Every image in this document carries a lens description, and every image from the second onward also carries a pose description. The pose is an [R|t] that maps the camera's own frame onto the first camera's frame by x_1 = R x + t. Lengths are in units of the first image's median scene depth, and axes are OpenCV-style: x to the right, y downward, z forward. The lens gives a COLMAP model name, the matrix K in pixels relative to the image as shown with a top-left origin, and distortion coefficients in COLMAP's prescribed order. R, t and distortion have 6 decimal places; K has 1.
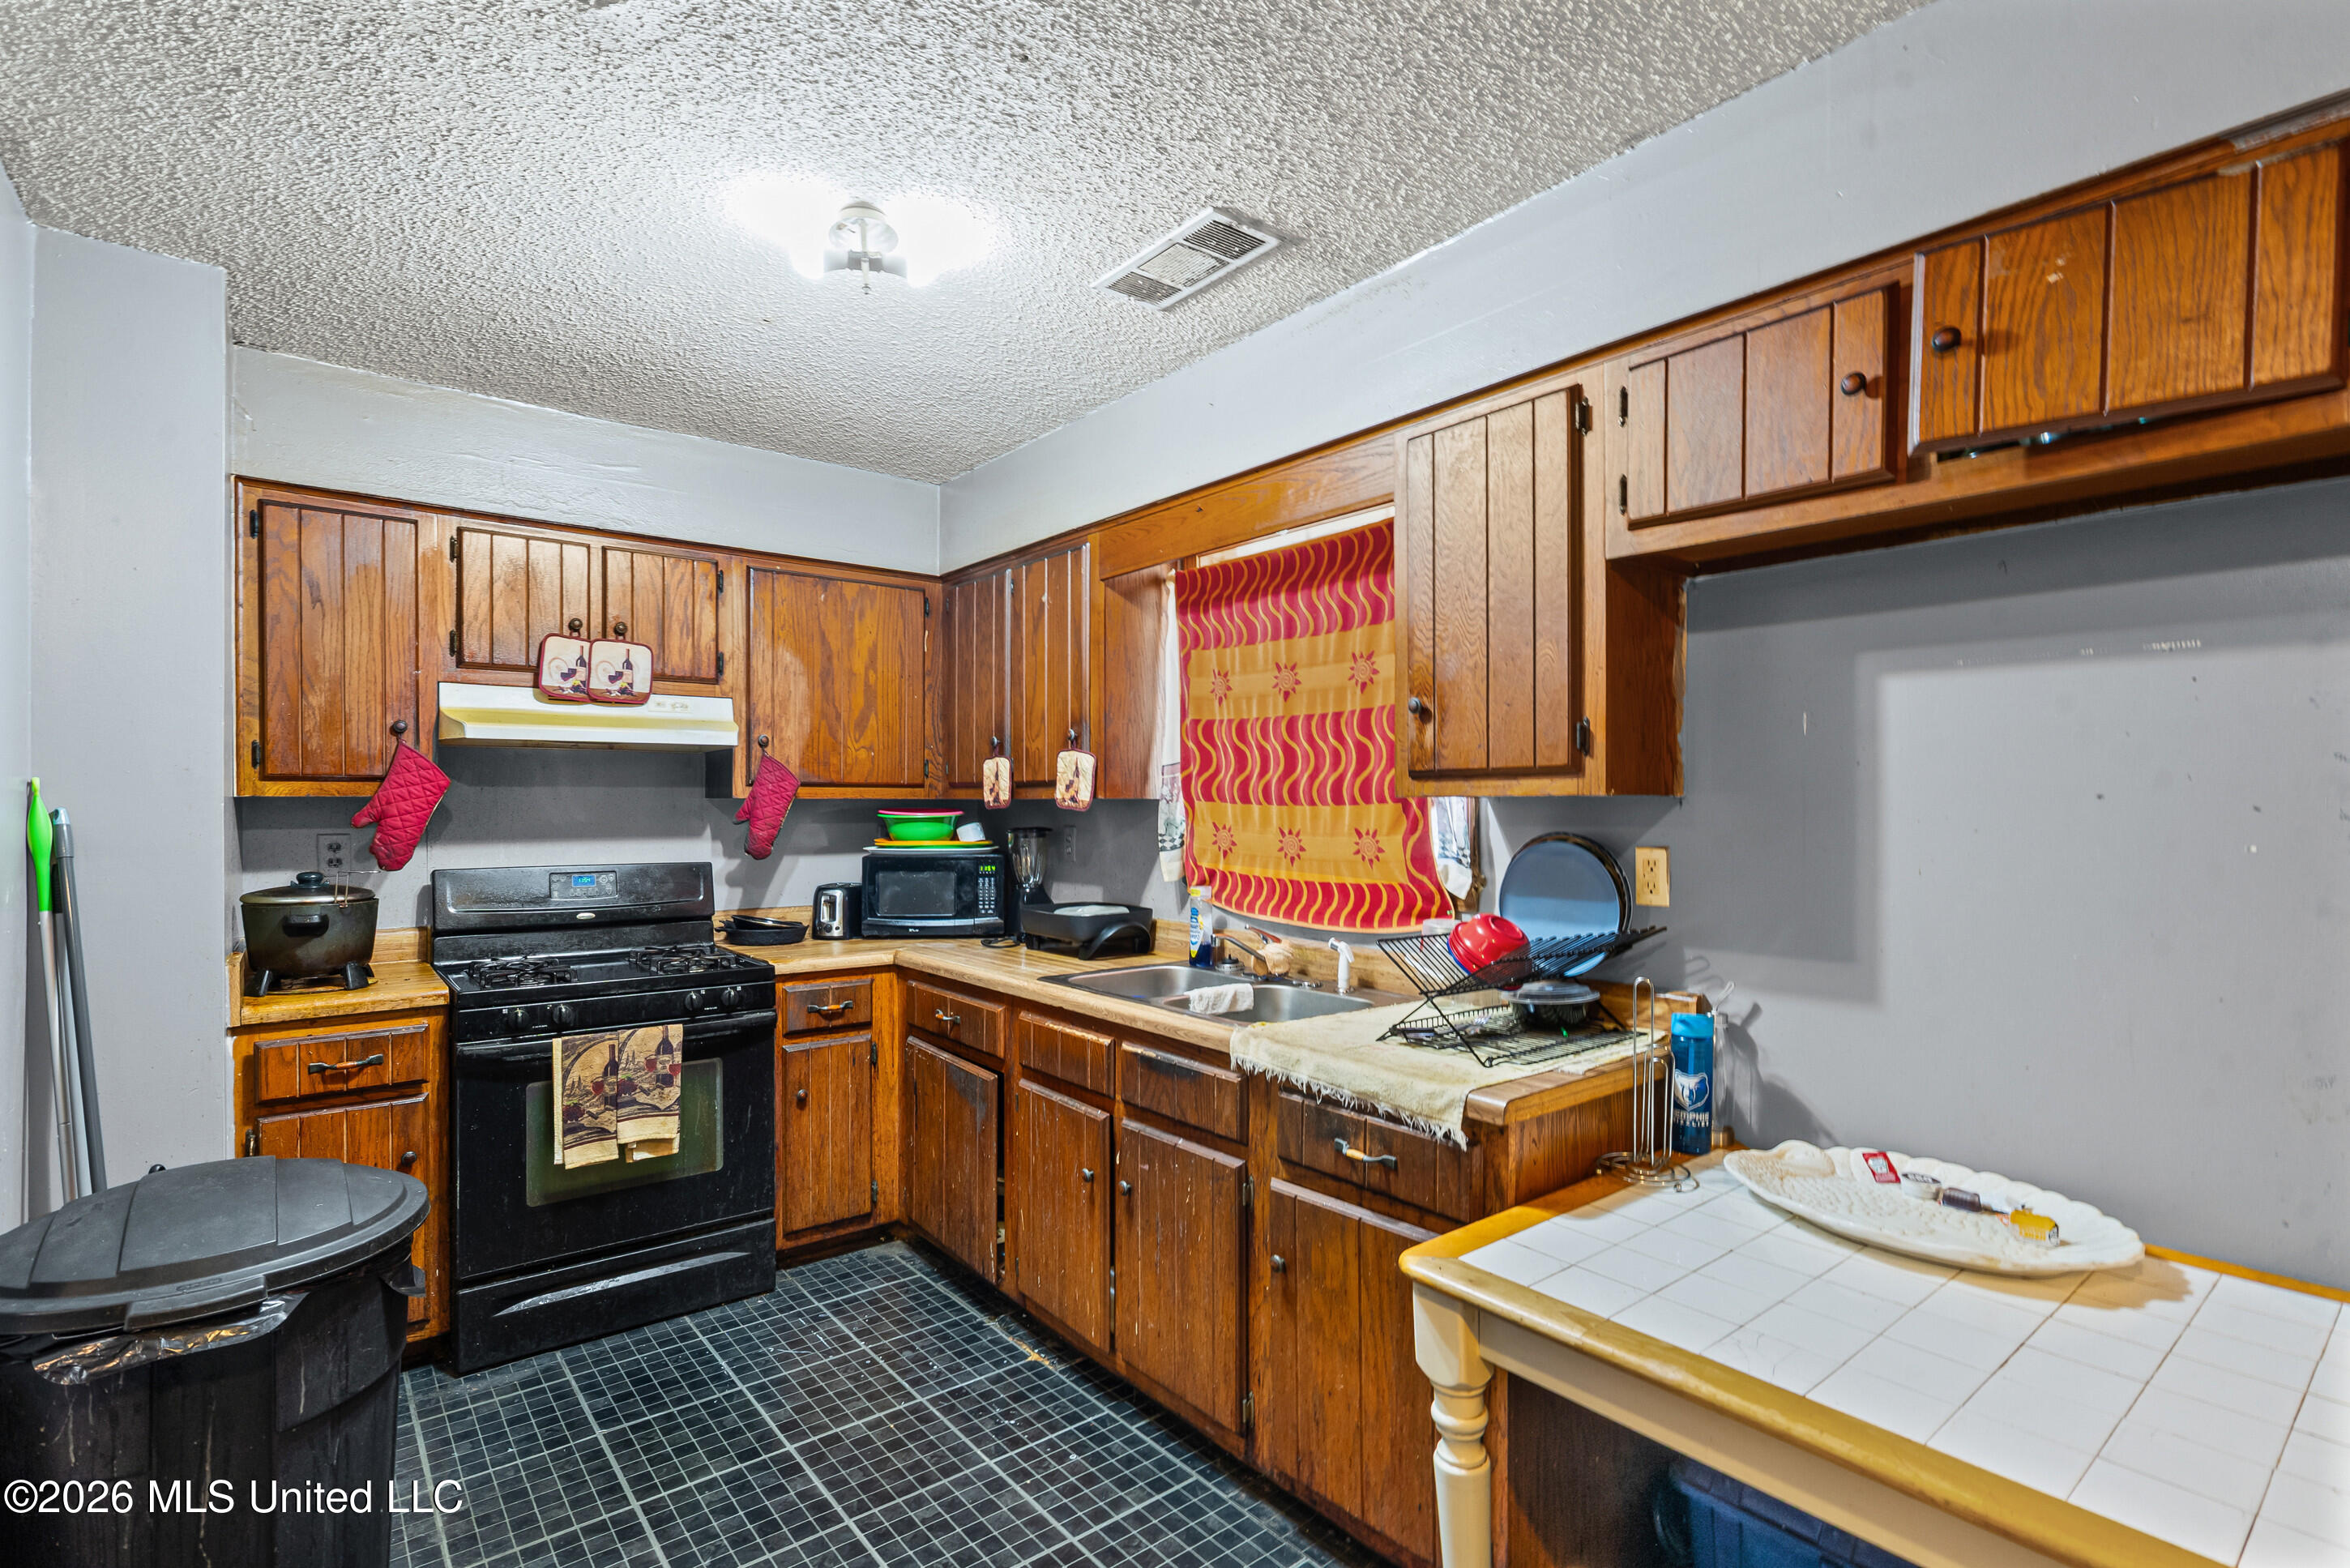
lens RADIAL K [[1102.2, 0, 1161.9], [0, 1102.2, 795.7], [0, 0, 1]] dist [-0.004897, 0.000731]
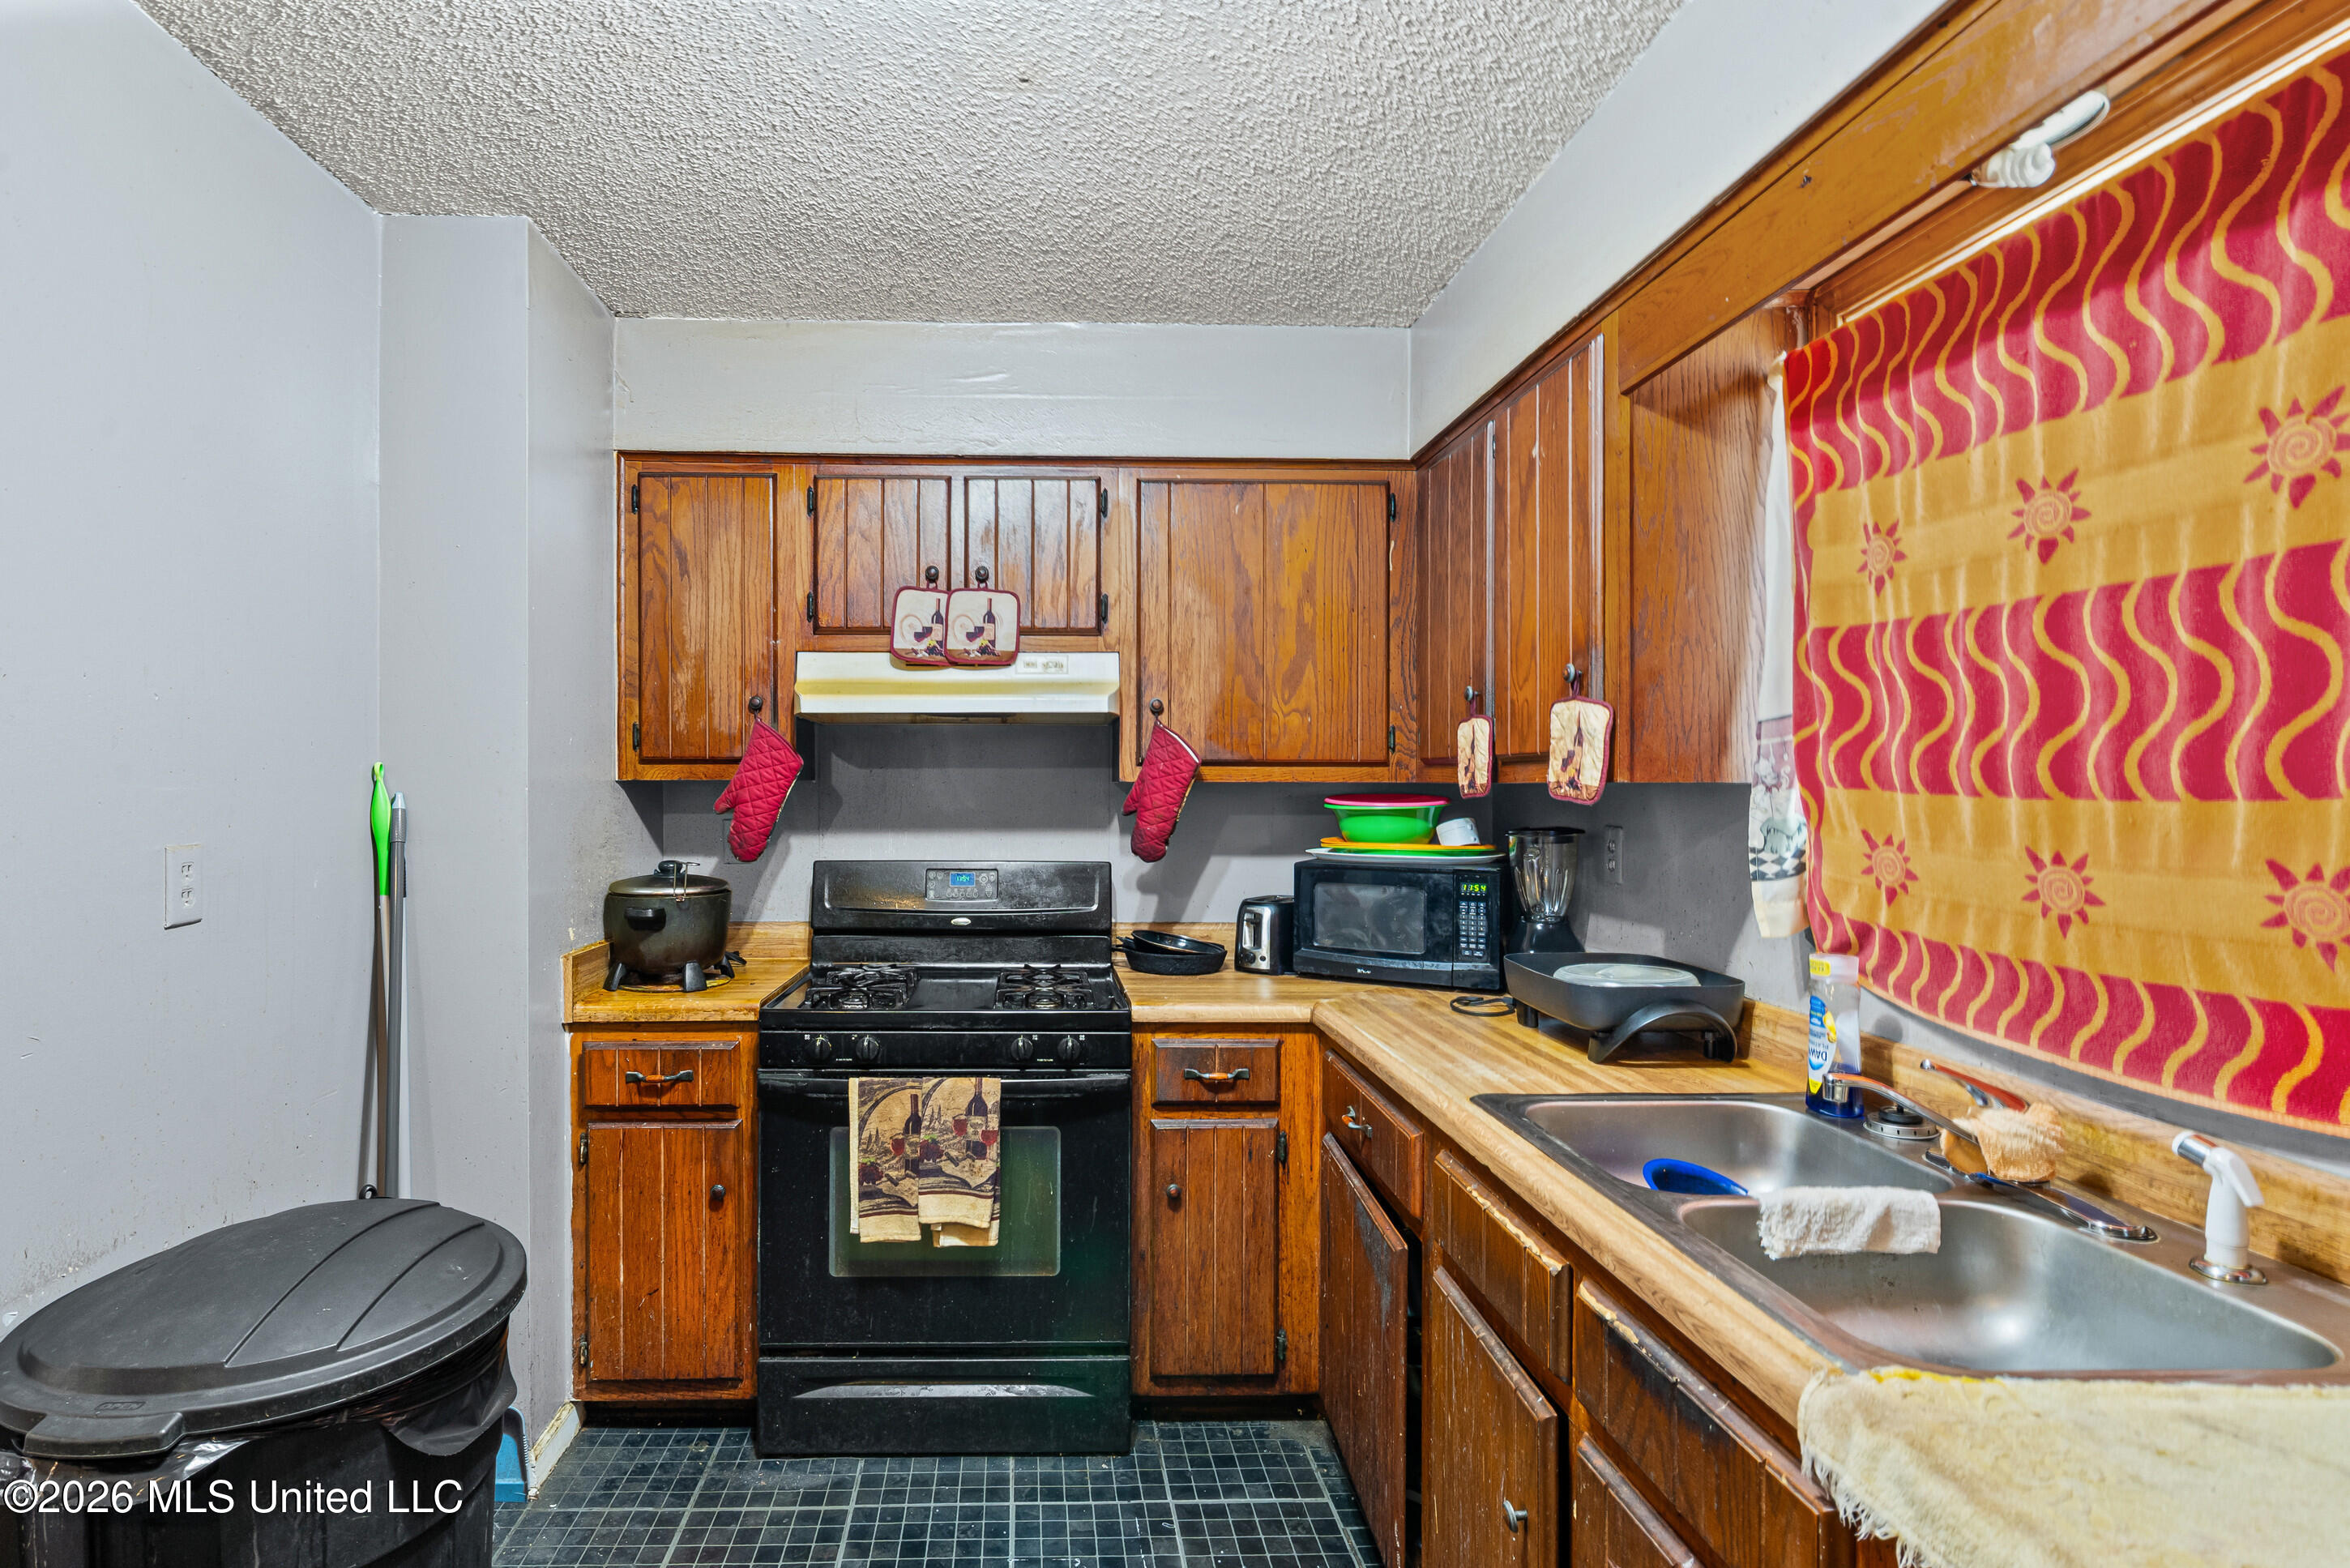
lens RADIAL K [[1147.5, 0, 1053.5], [0, 1147.5, 784.9], [0, 0, 1]] dist [-0.008127, 0.005838]
pose [[0.795103, 0.001728, -0.606472, 0.073165], [0.002073, 0.999982, 0.005567, -0.000048], [0.606470, -0.005684, 0.795086, 0.385770]]
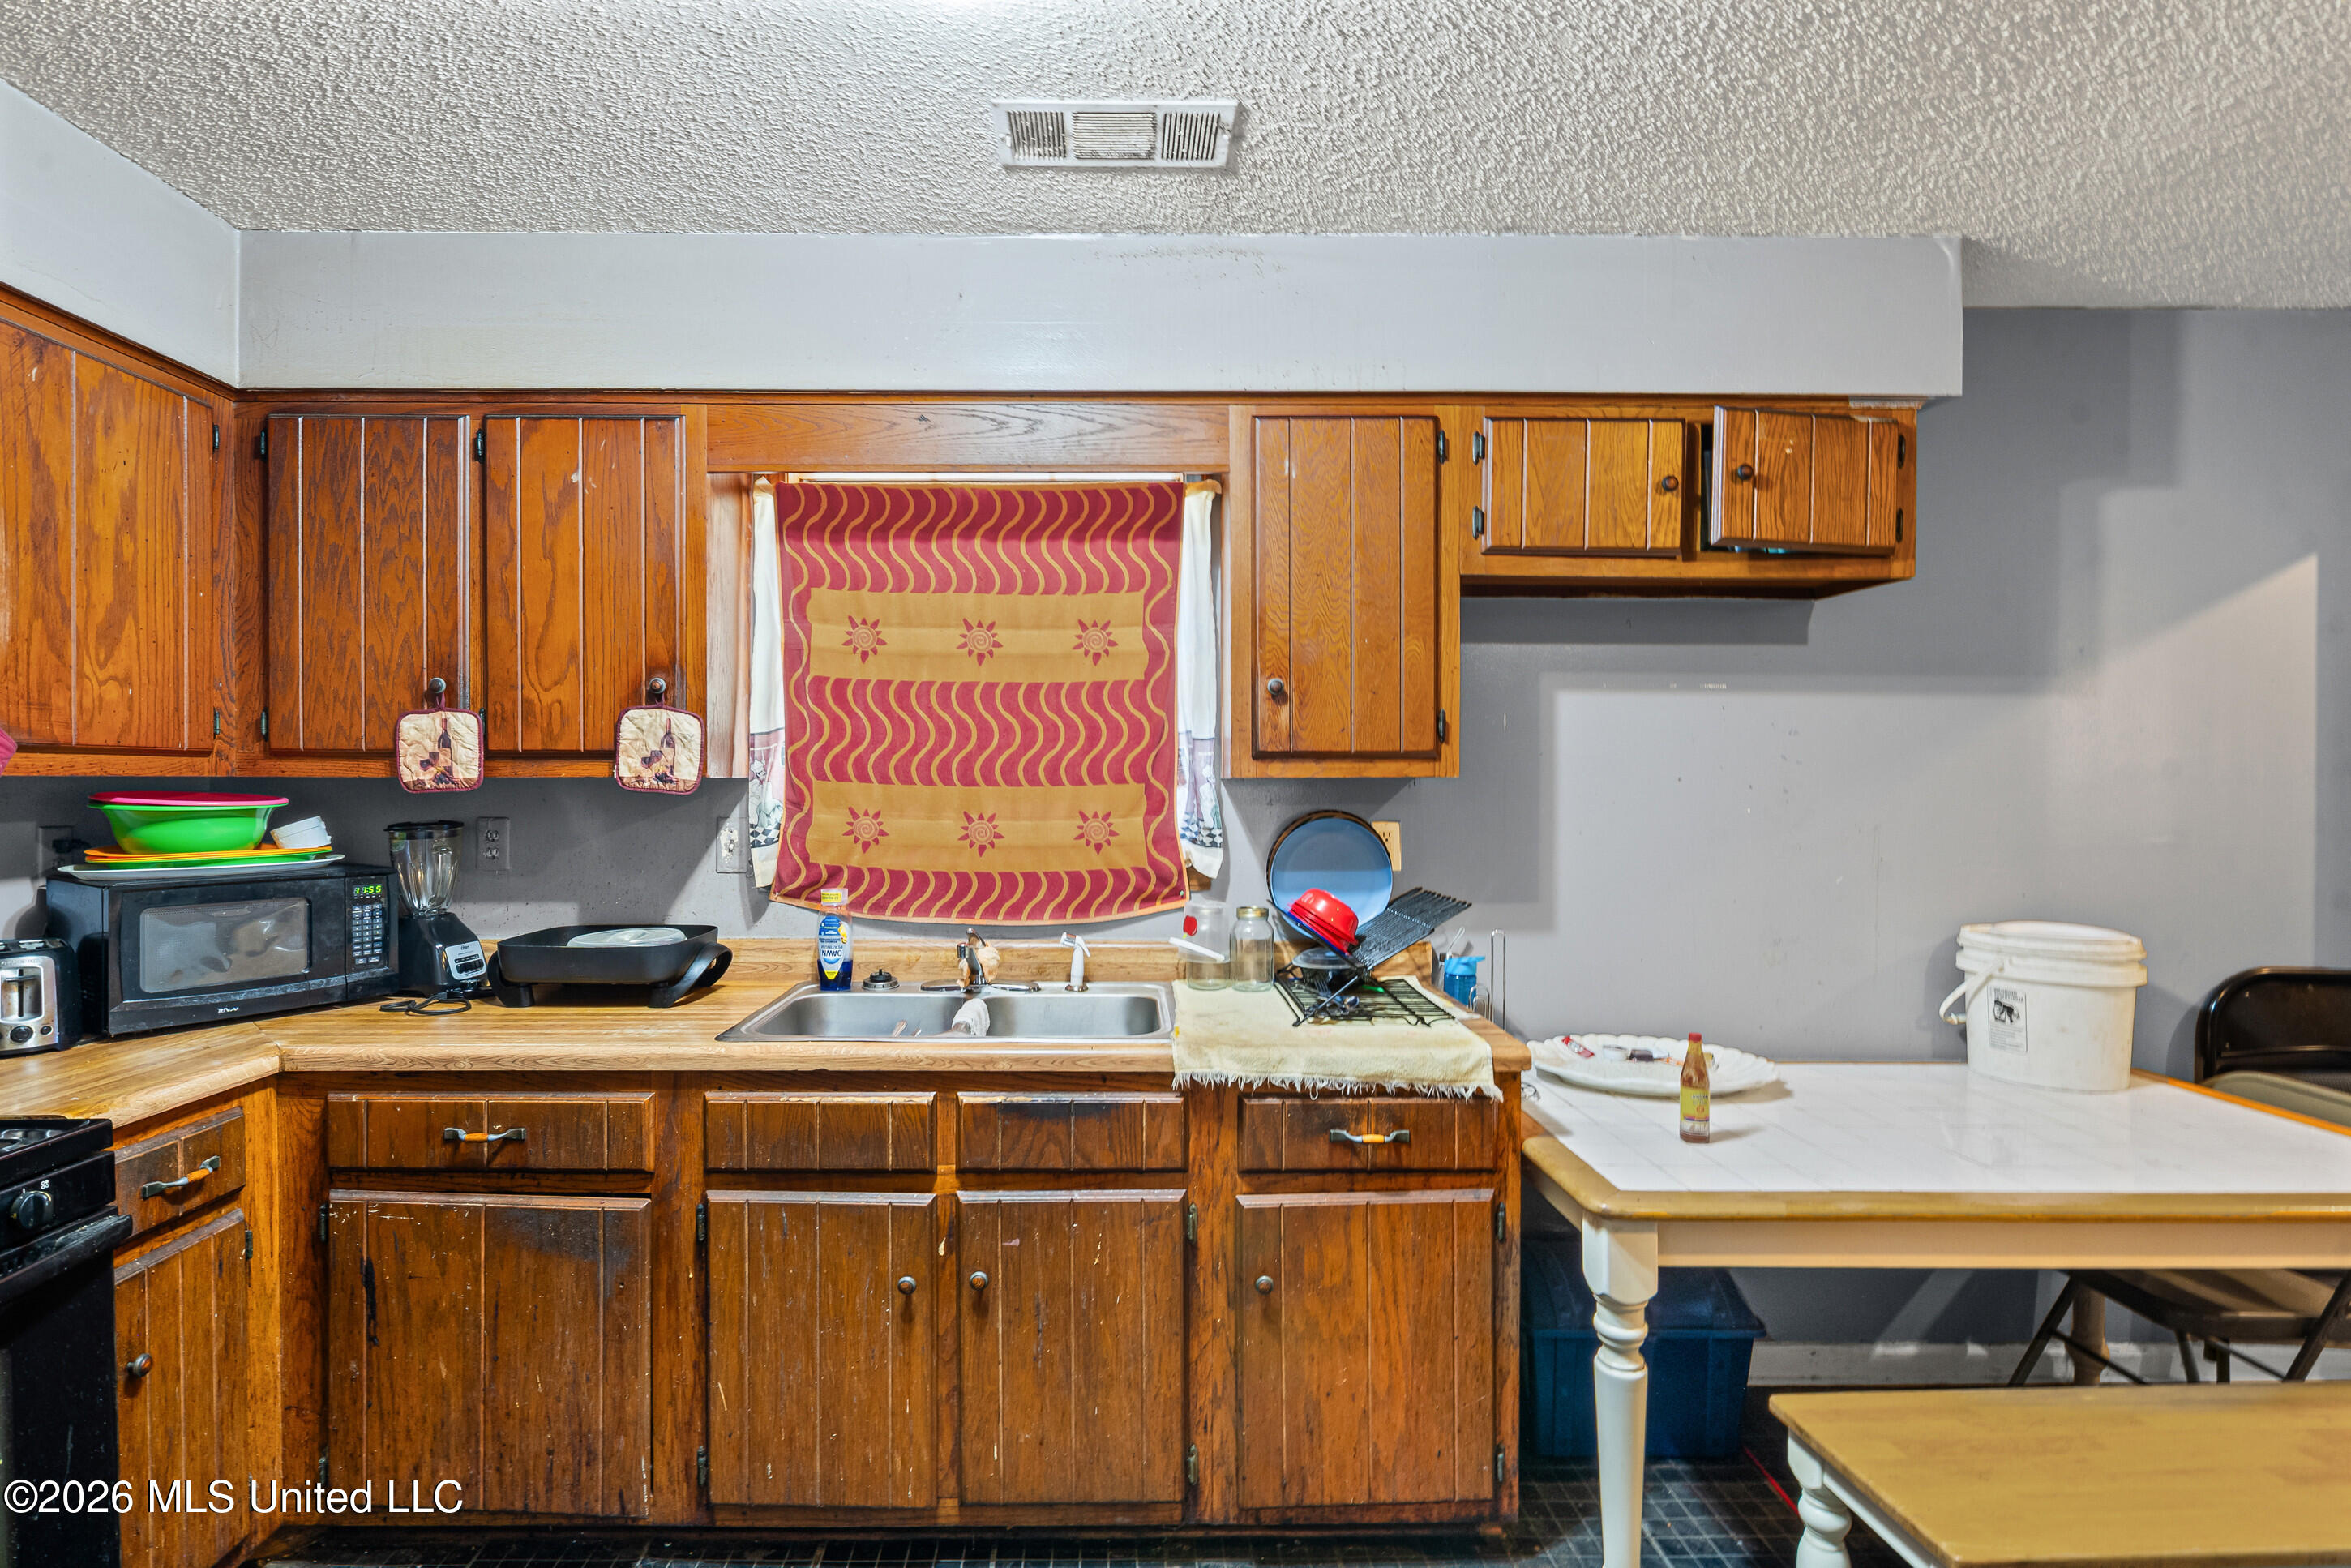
lens RADIAL K [[1098.5, 0, 1131.0], [0, 1098.5, 780.9], [0, 0, 1]] dist [-0.004325, 0.000121]
pose [[0.616403, -0.000887, 0.787430, -0.480805], [-0.005575, 0.999969, 0.005491, -0.000685], [-0.787411, -0.007775, 0.616379, 0.367926]]
